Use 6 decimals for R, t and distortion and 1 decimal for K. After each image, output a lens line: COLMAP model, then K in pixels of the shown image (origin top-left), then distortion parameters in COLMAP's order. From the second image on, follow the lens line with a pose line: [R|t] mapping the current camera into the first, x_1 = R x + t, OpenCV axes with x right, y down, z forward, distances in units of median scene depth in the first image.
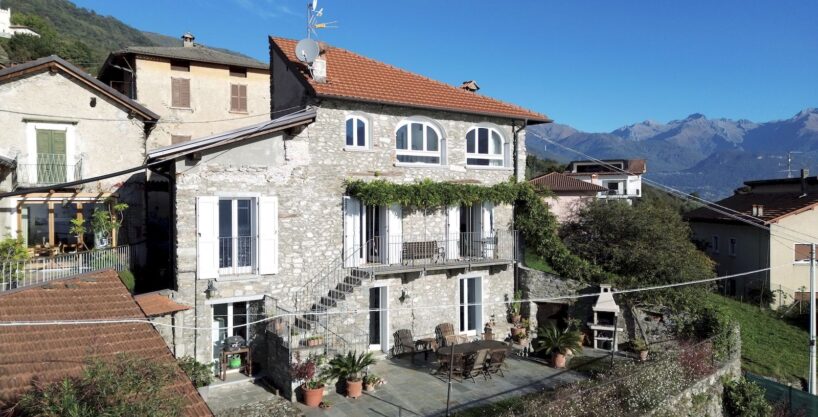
lens RADIAL K [[574.7, 0, 413.5], [0, 574.7, 204.7], [0, 0, 1]] dist [0.071326, -0.064368]
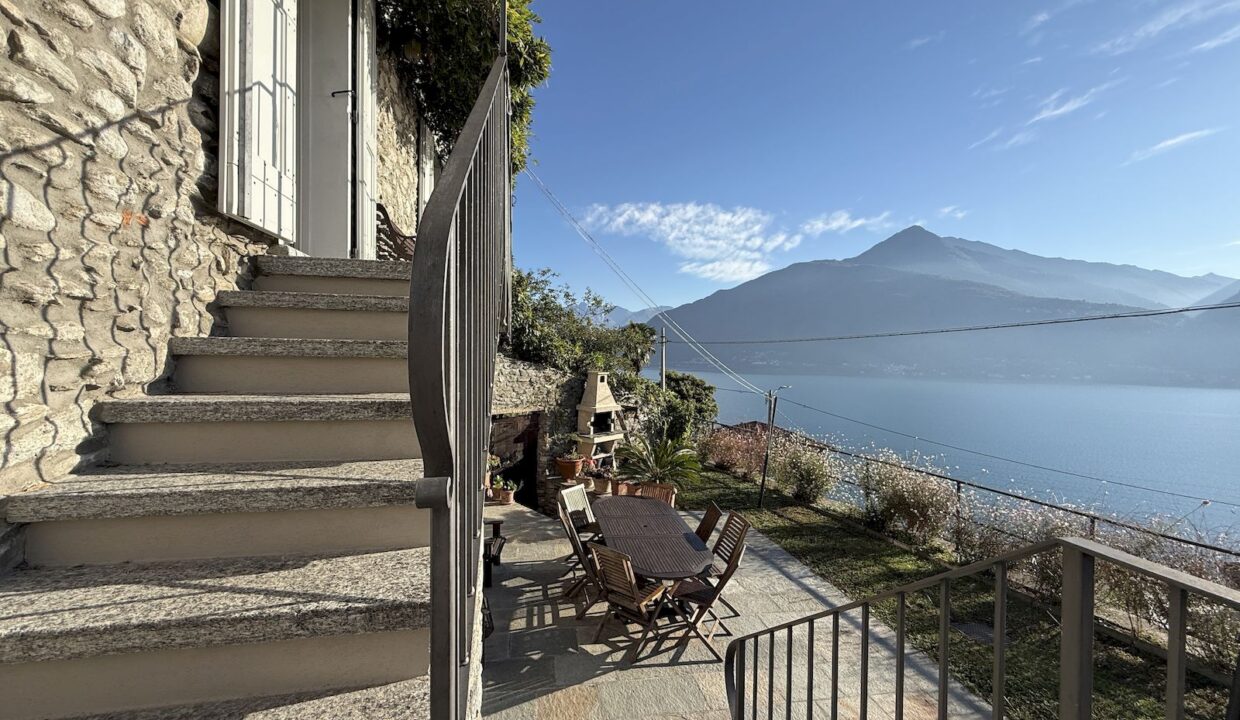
lens RADIAL K [[486.8, 0, 620.0], [0, 486.8, 360.0], [0, 0, 1]] dist [0.000293, 0.000011]
pose [[0.360977, 0.000091, 0.932575, -0.167387], [-0.004404, 0.999989, 0.001607, 0.129628], [-0.932564, -0.004687, 0.360974, 0.816463]]
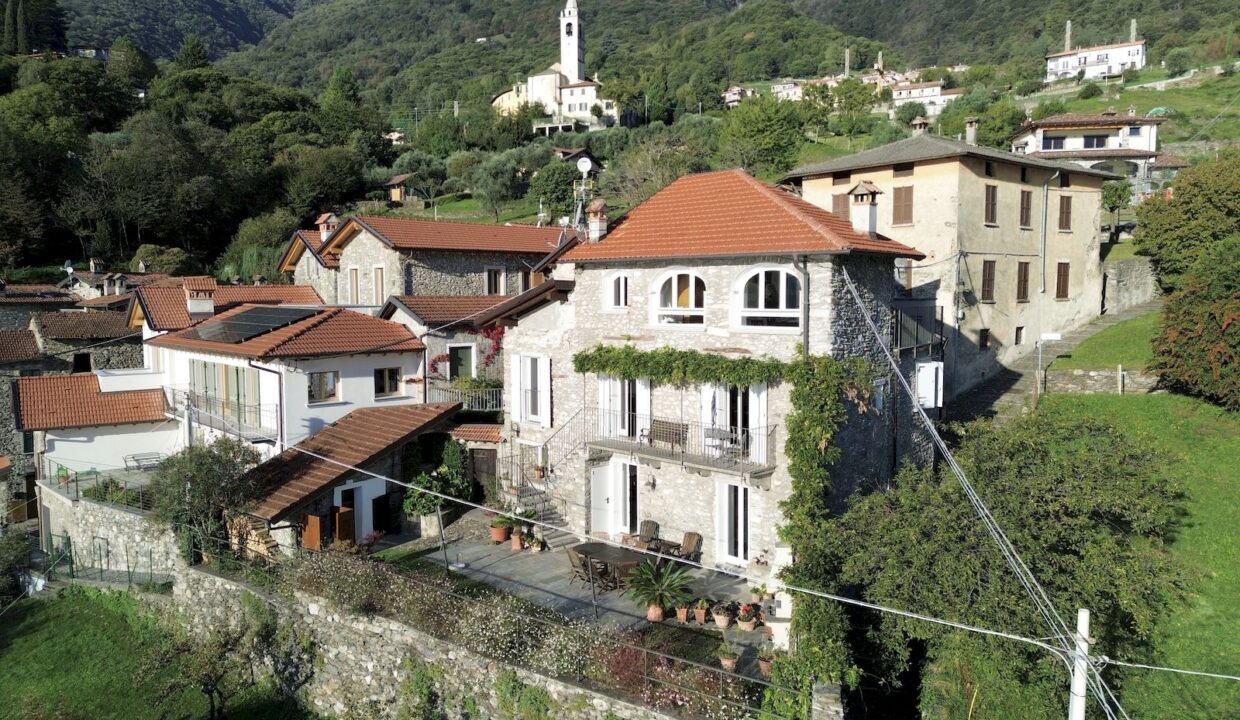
lens RADIAL K [[870.7, 0, 620.0], [0, 870.7, 360.0], [0, 0, 1]] dist [0.081158, -0.076293]
pose [[0.172701, 0.077270, -0.981939, 1.200830], [-0.003413, 0.996959, 0.077851, -0.118847], [0.984968, -0.010093, 0.172440, 0.722202]]
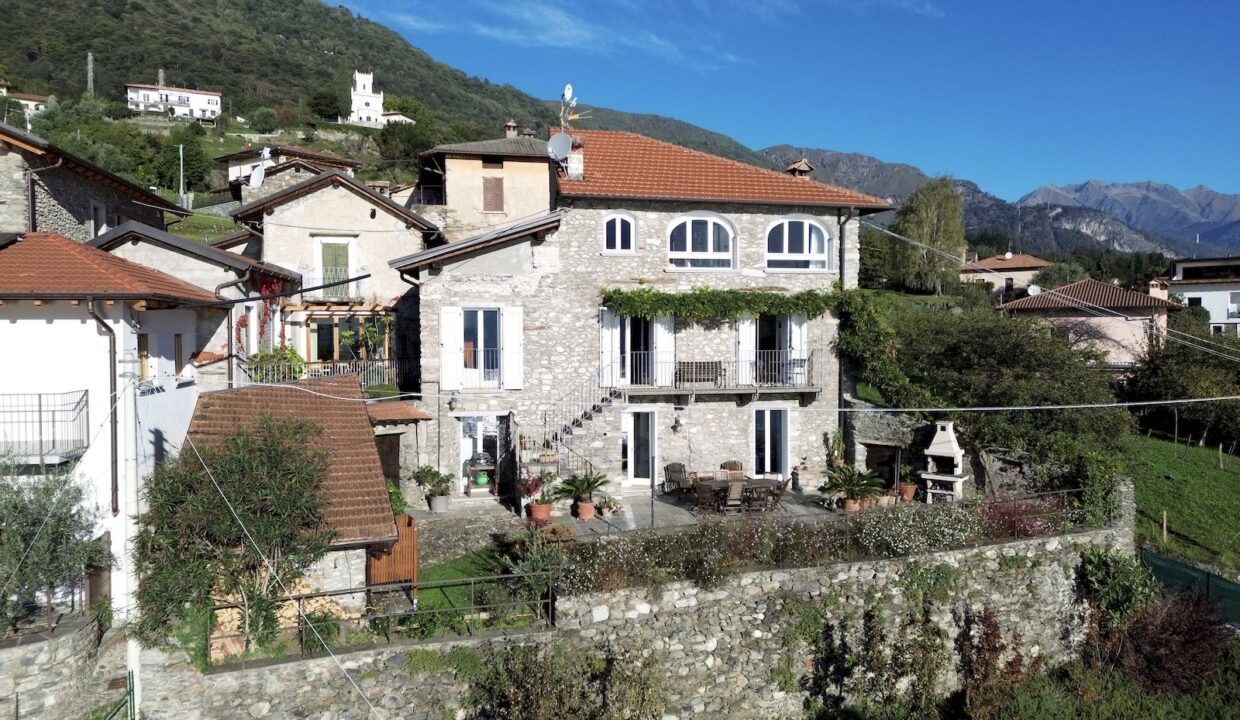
lens RADIAL K [[870.7, 0, 620.0], [0, 870.7, 360.0], [0, 0, 1]] dist [0.081158, -0.076293]
pose [[0.938713, 0.010199, -0.344549, 0.342393], [-0.002181, 0.999718, 0.023651, 0.032557], [0.344693, -0.021450, 0.938471, -0.234646]]
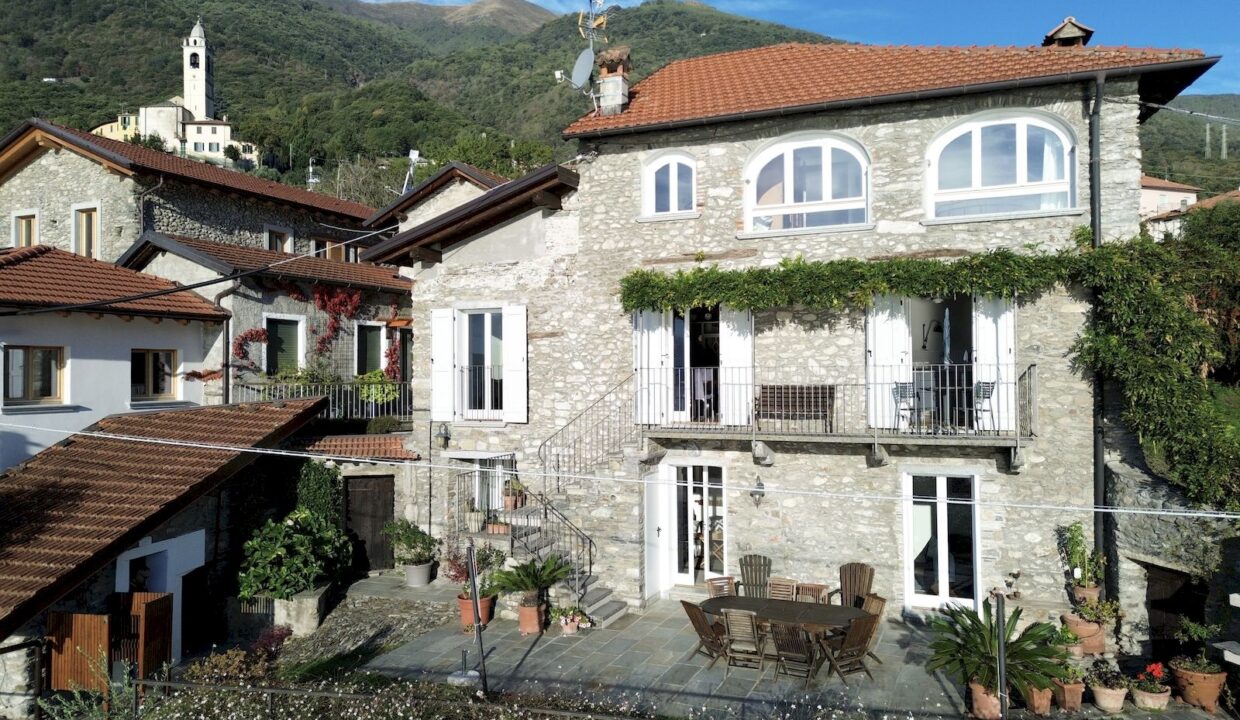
lens RADIAL K [[870.7, 0, 620.0], [0, 870.7, 360.0], [0, 0, 1]] dist [0.081158, -0.076293]
pose [[0.563375, -0.014513, -0.826074, 0.548320], [0.000024, 0.999846, -0.017549, 0.055860], [0.826202, 0.009867, 0.563288, 0.452721]]
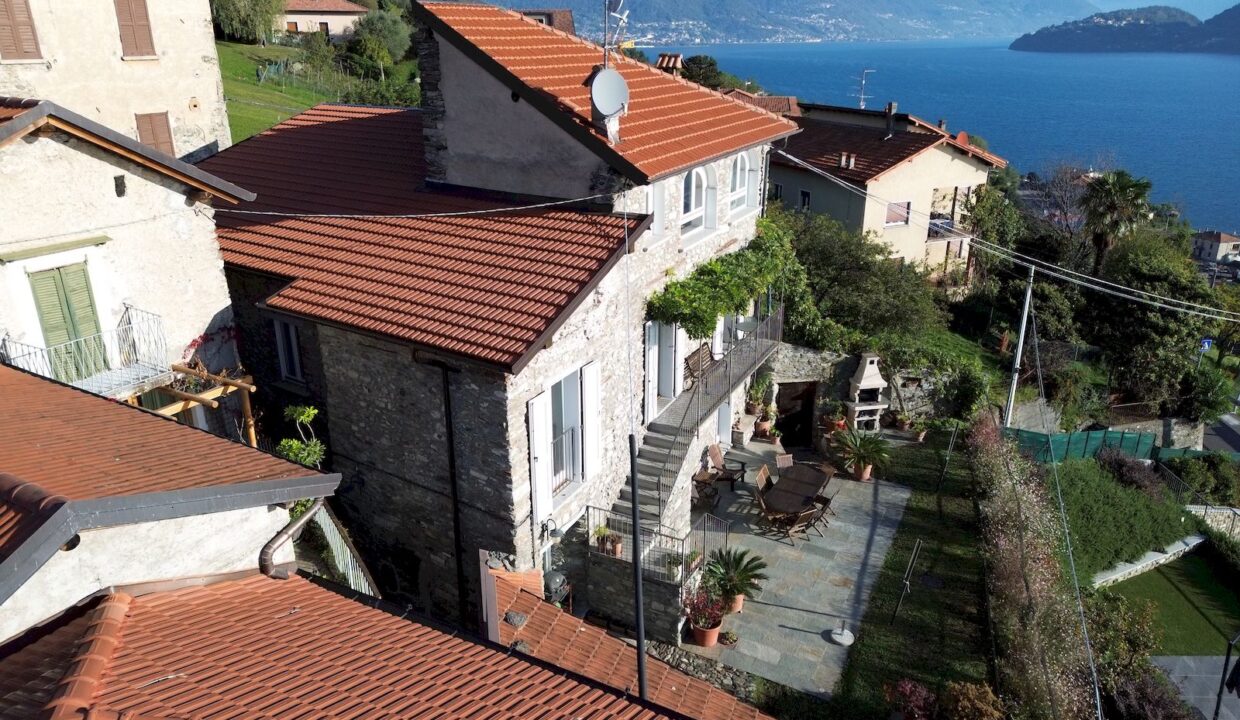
lens RADIAL K [[873.8, 0, 620.0], [0, 873.8, 360.0], [0, 0, 1]] dist [0.044678, -0.000197]
pose [[0.863909, -0.176086, 0.471864, -0.558623], [0.002328, 0.938278, 0.345875, -0.284795], [-0.503643, -0.297706, 0.810996, 0.201564]]
